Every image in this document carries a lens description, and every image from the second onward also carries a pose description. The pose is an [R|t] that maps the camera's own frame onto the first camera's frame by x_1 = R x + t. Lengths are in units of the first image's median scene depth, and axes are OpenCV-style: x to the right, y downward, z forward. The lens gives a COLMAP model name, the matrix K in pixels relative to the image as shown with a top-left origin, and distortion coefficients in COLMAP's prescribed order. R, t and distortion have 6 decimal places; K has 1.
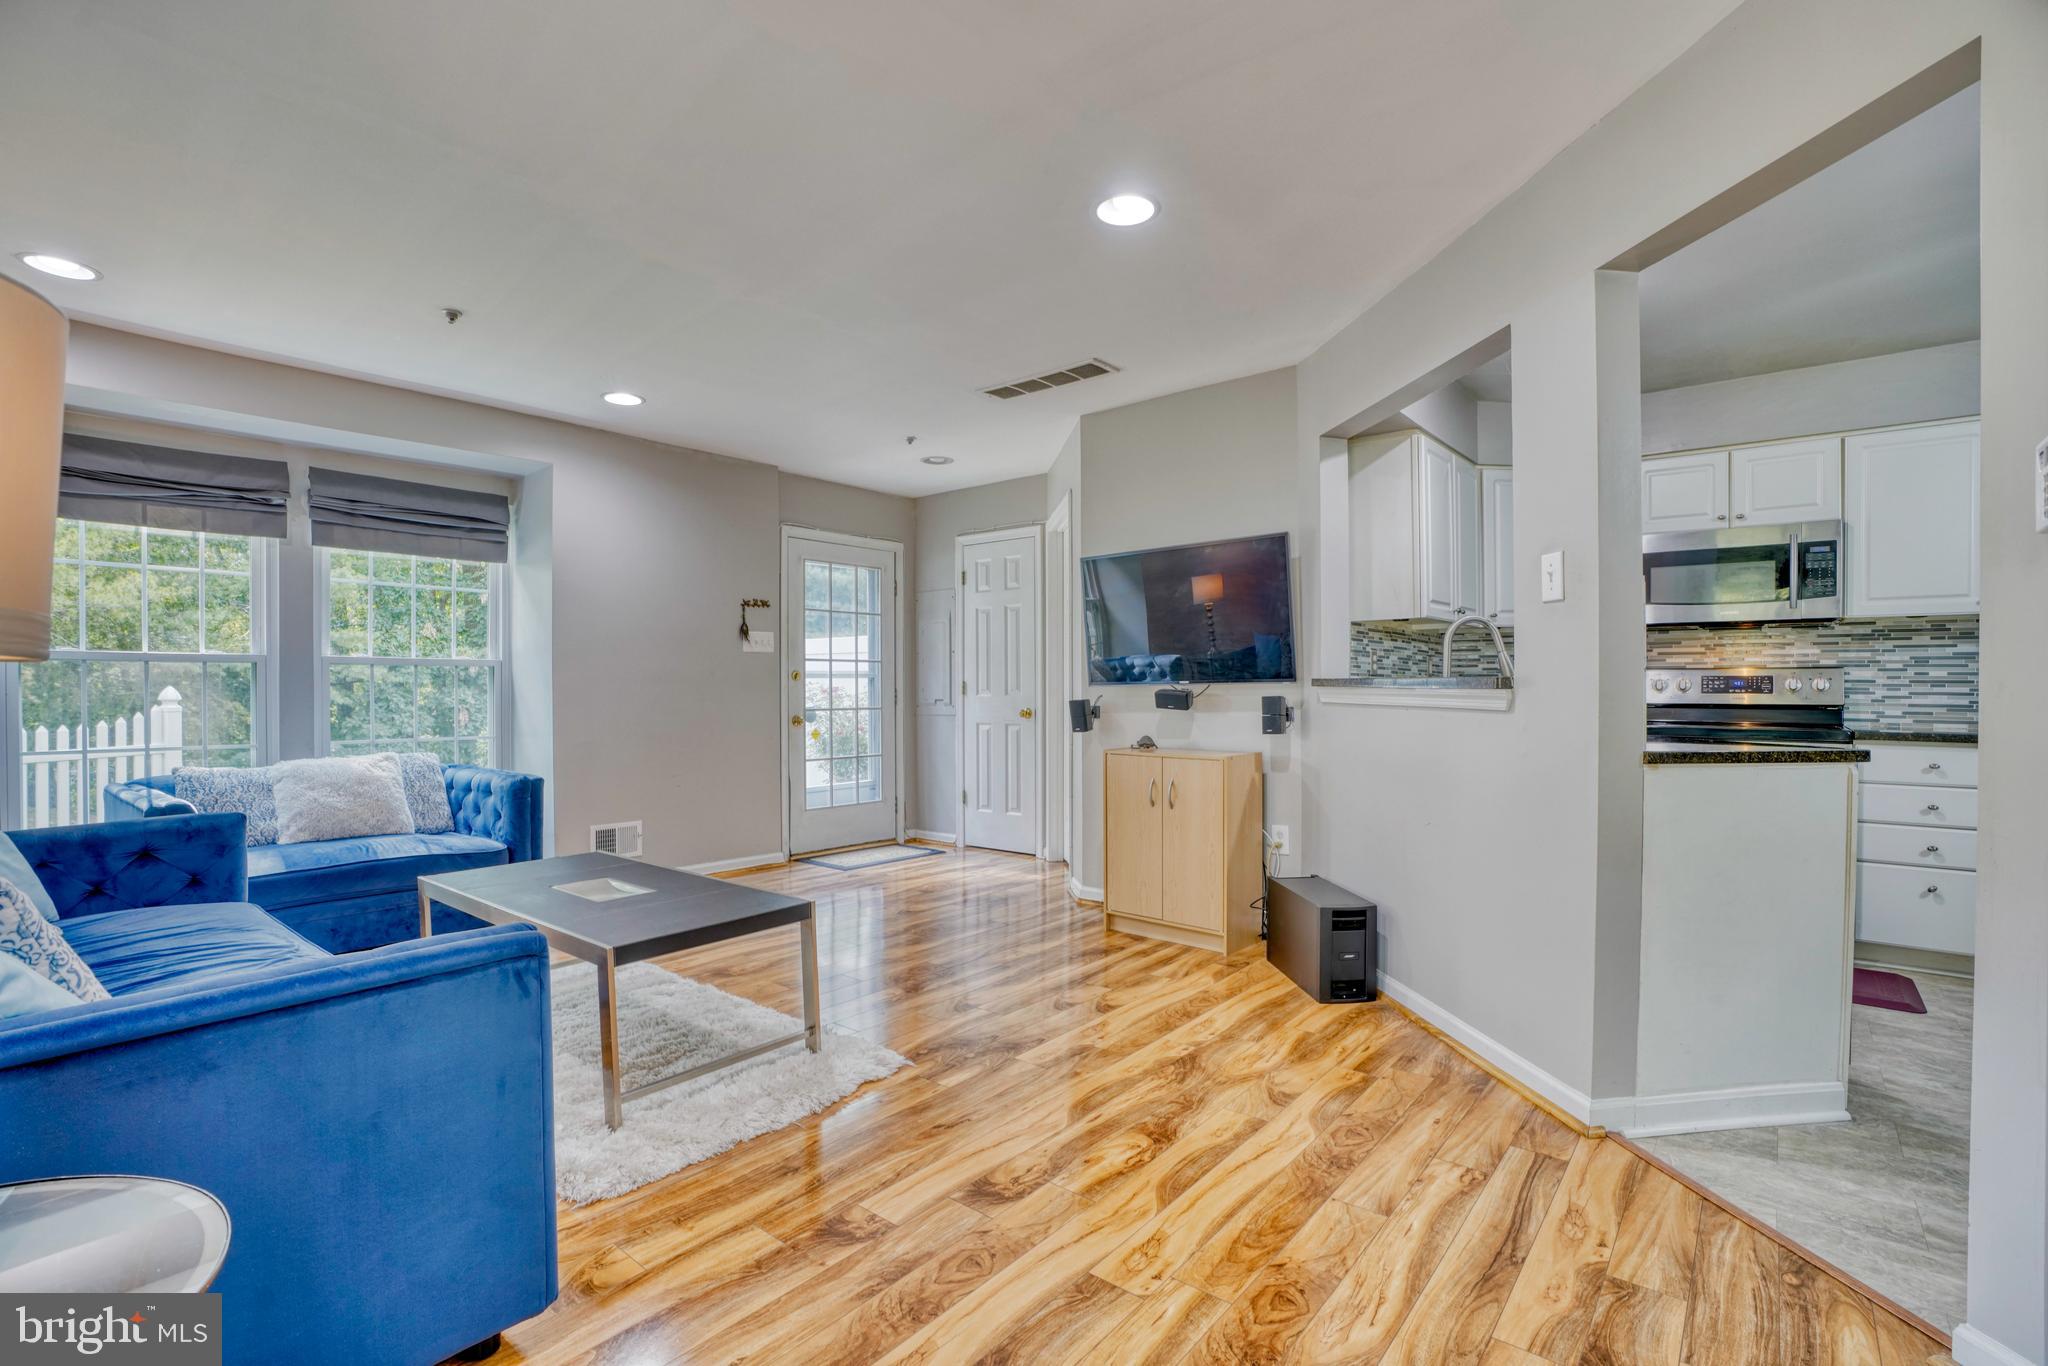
lens RADIAL K [[942.1, 0, 989.7], [0, 942.1, 689.4], [0, 0, 1]] dist [-0.066792, 0.023805]
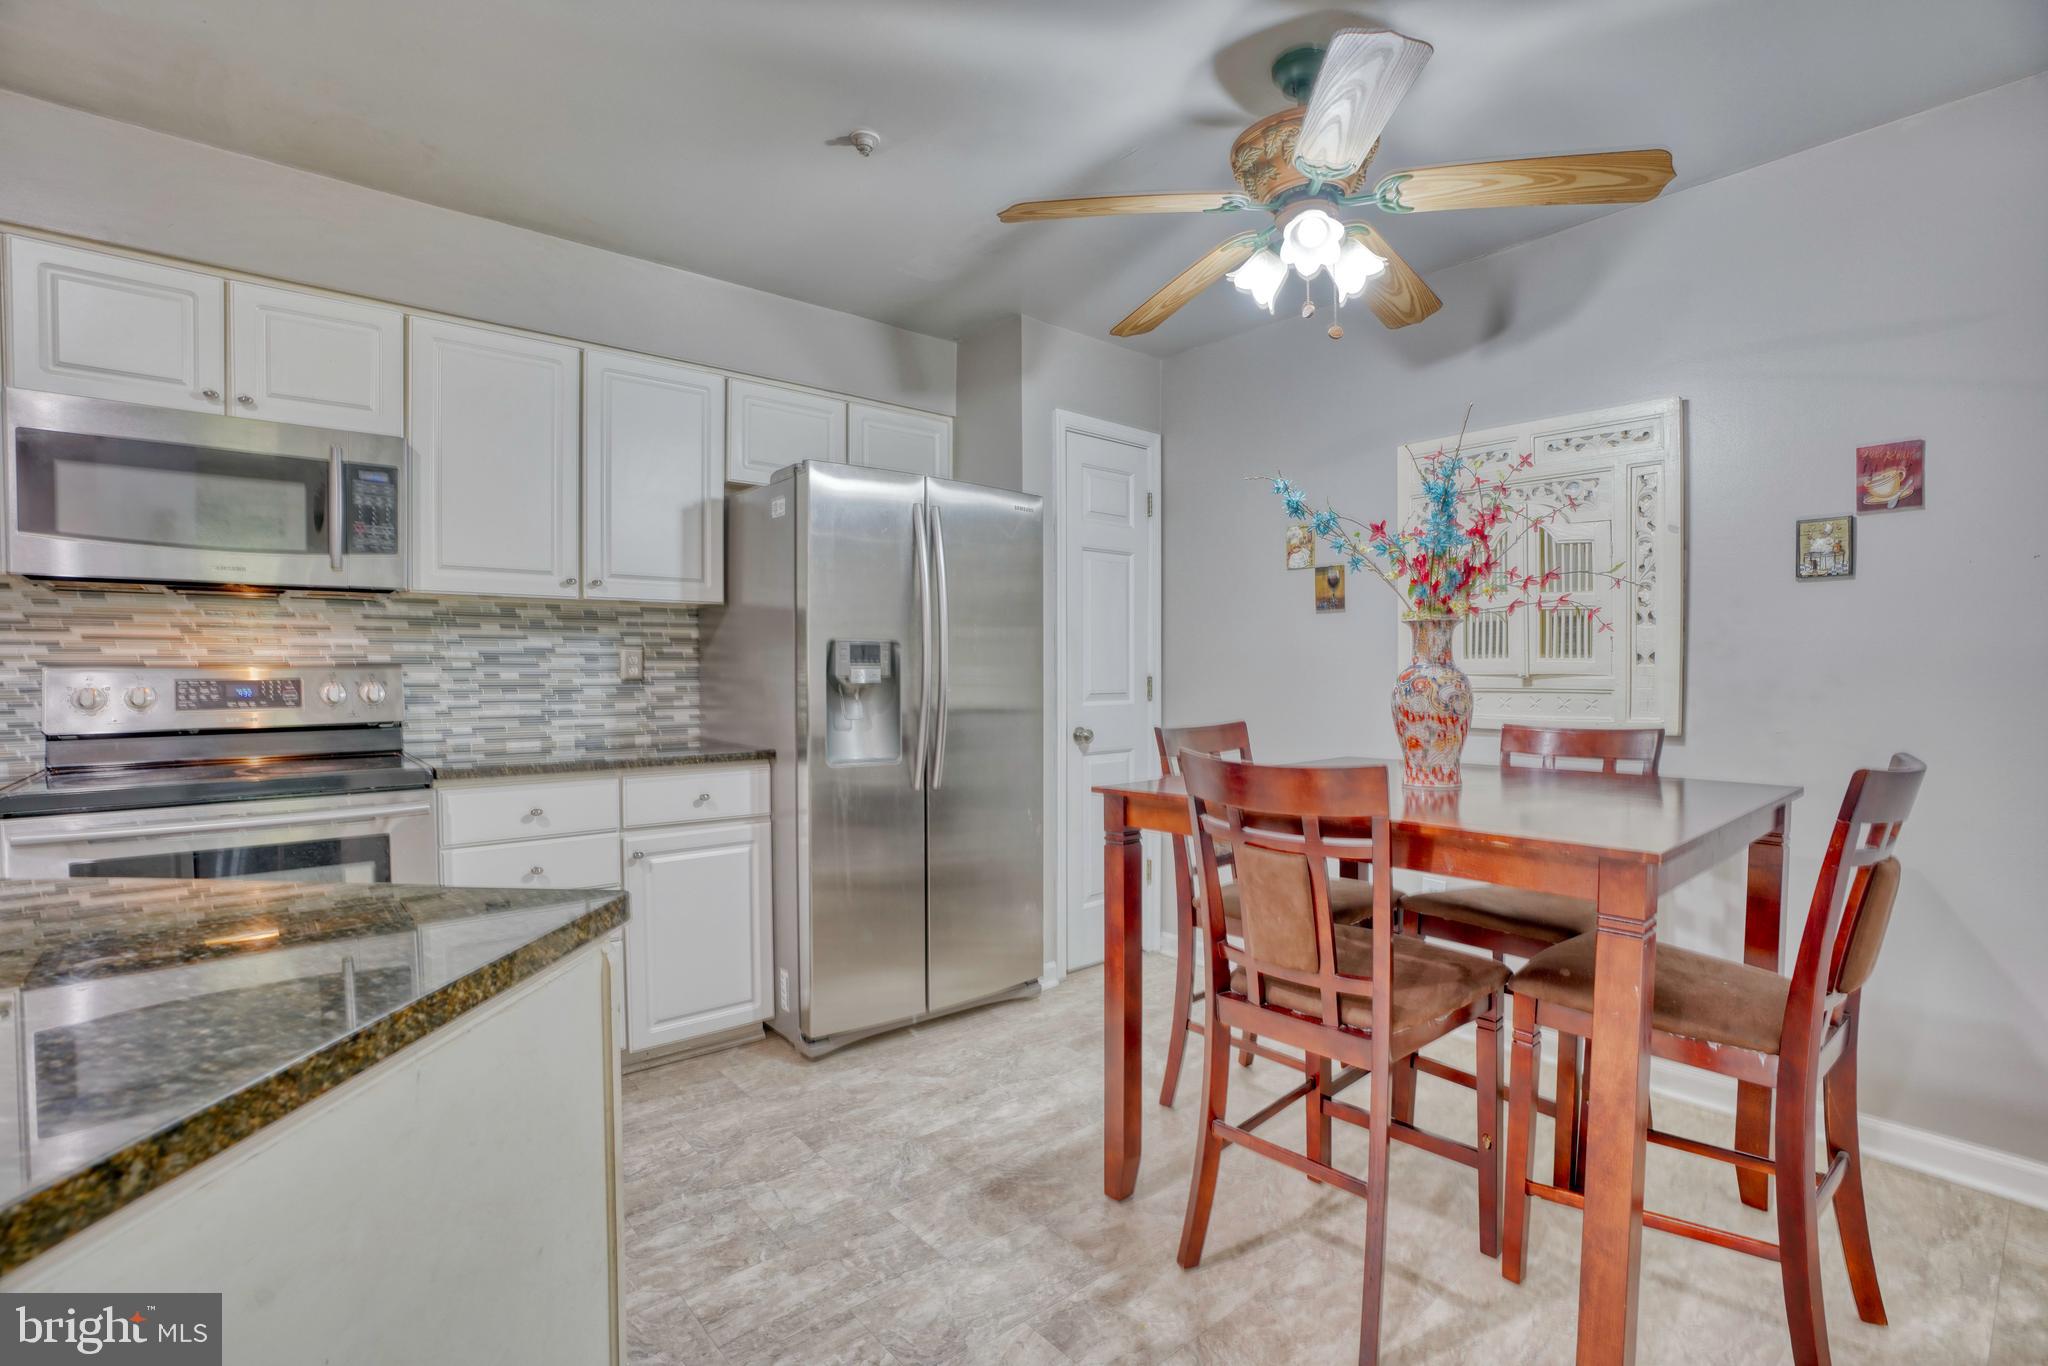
lens RADIAL K [[942.1, 0, 1018.1], [0, 942.1, 690.4], [0, 0, 1]] dist [-0.066792, 0.023805]
pose [[0.159411, -0.020777, 0.986994, 0.349713], [0.008715, 0.999769, 0.019639, -0.015791], [-0.987174, 0.005471, 0.159555, 0.445146]]
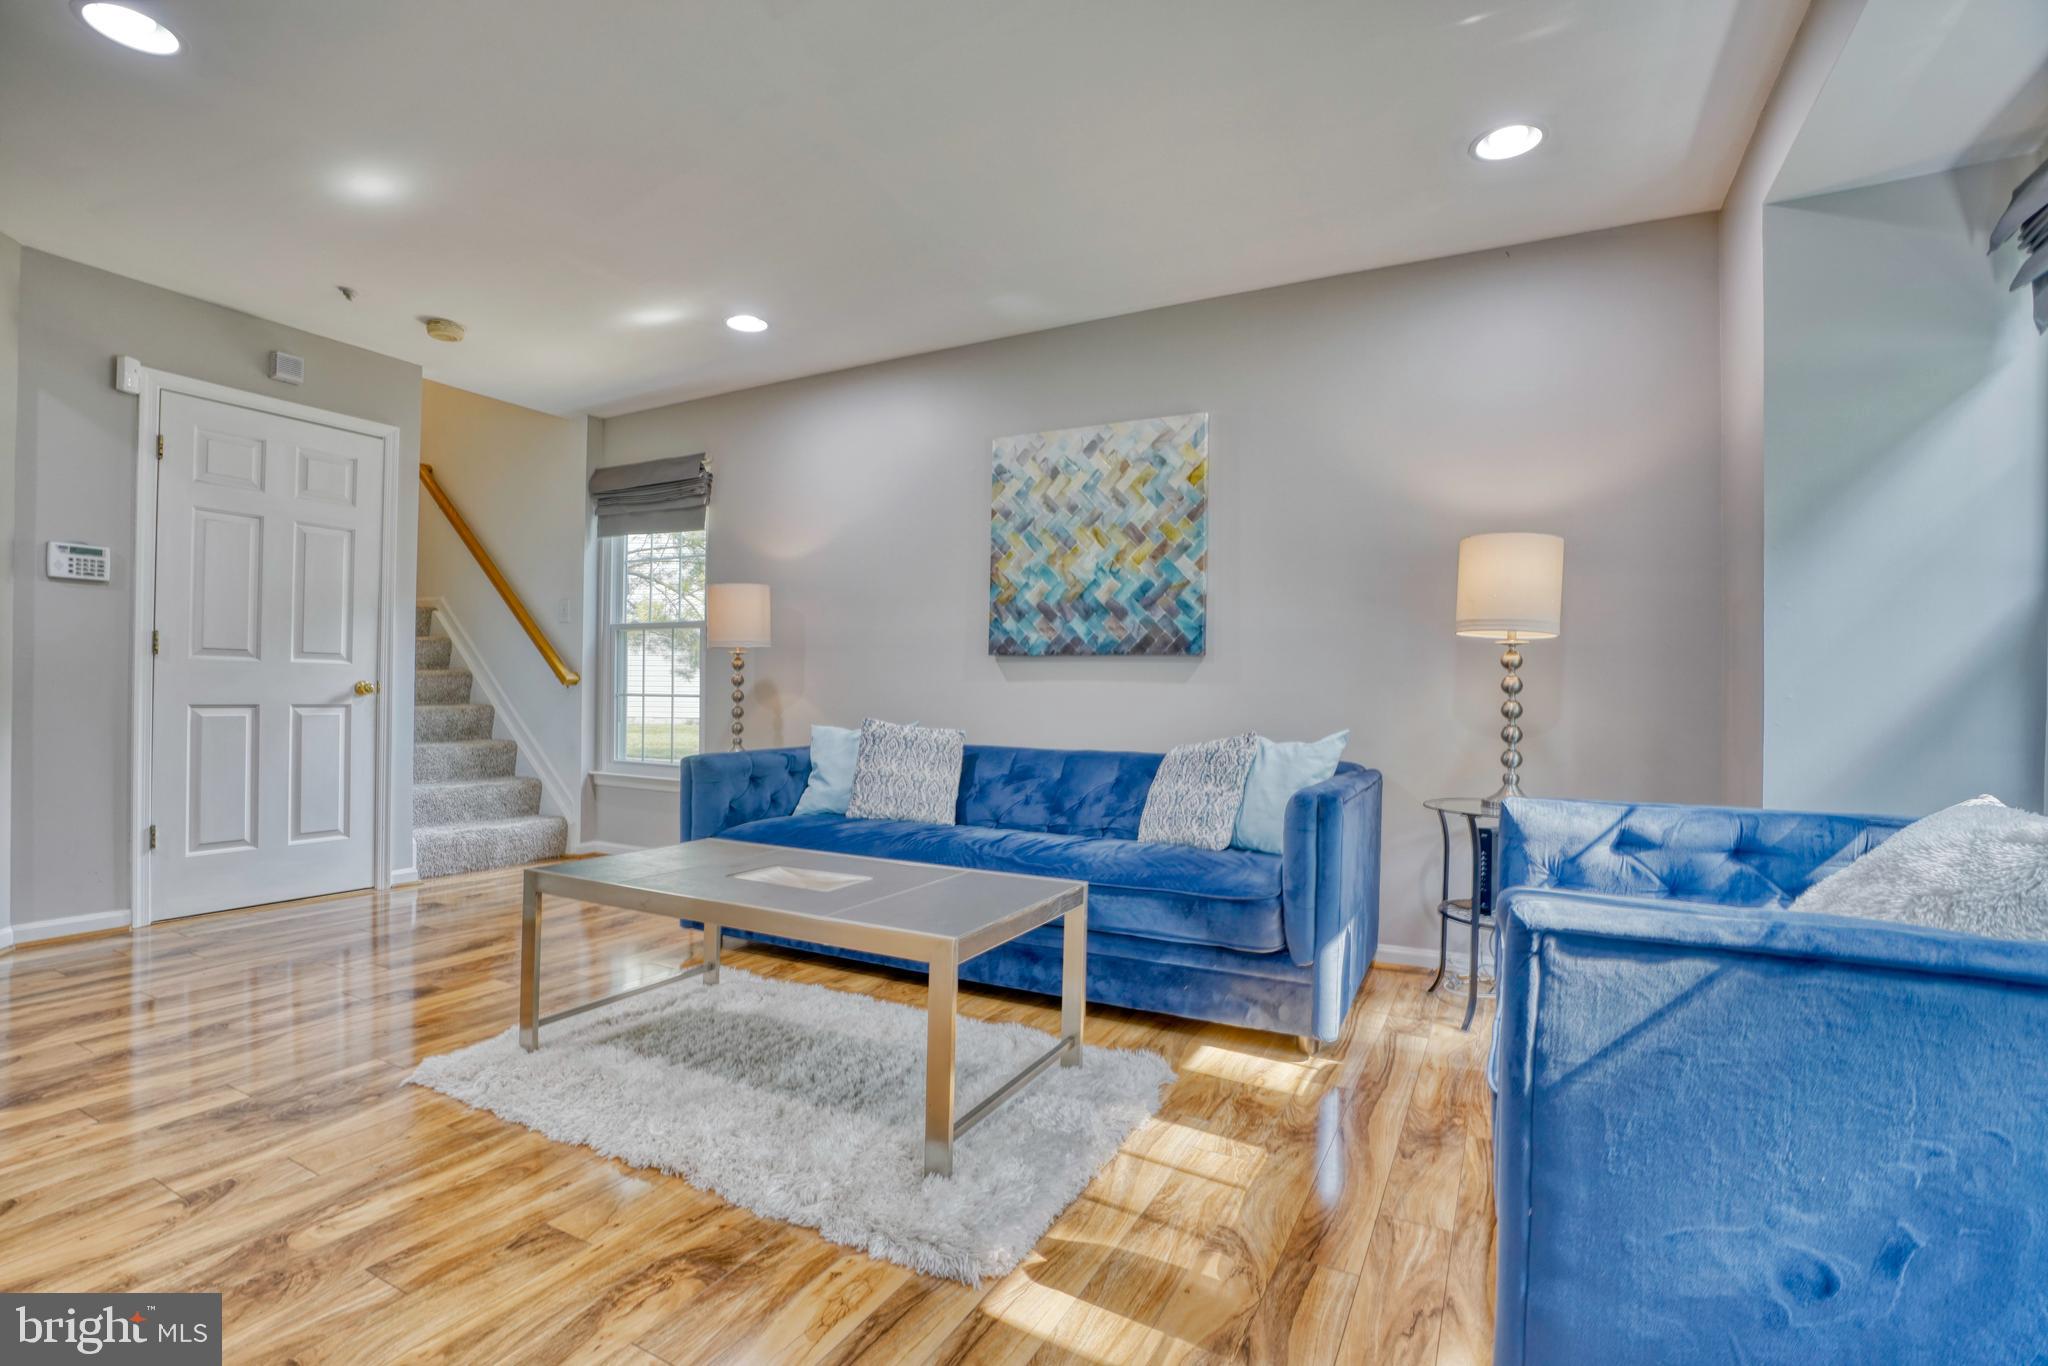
lens RADIAL K [[942.1, 0, 1003.4], [0, 942.1, 688.1], [0, 0, 1]] dist [-0.066792, 0.023805]
pose [[-0.978328, -0.010276, -0.206807, -0.296364], [-0.011443, 0.999925, 0.004447, 0.032913], [0.206746, 0.006717, -0.978372, 1.298214]]
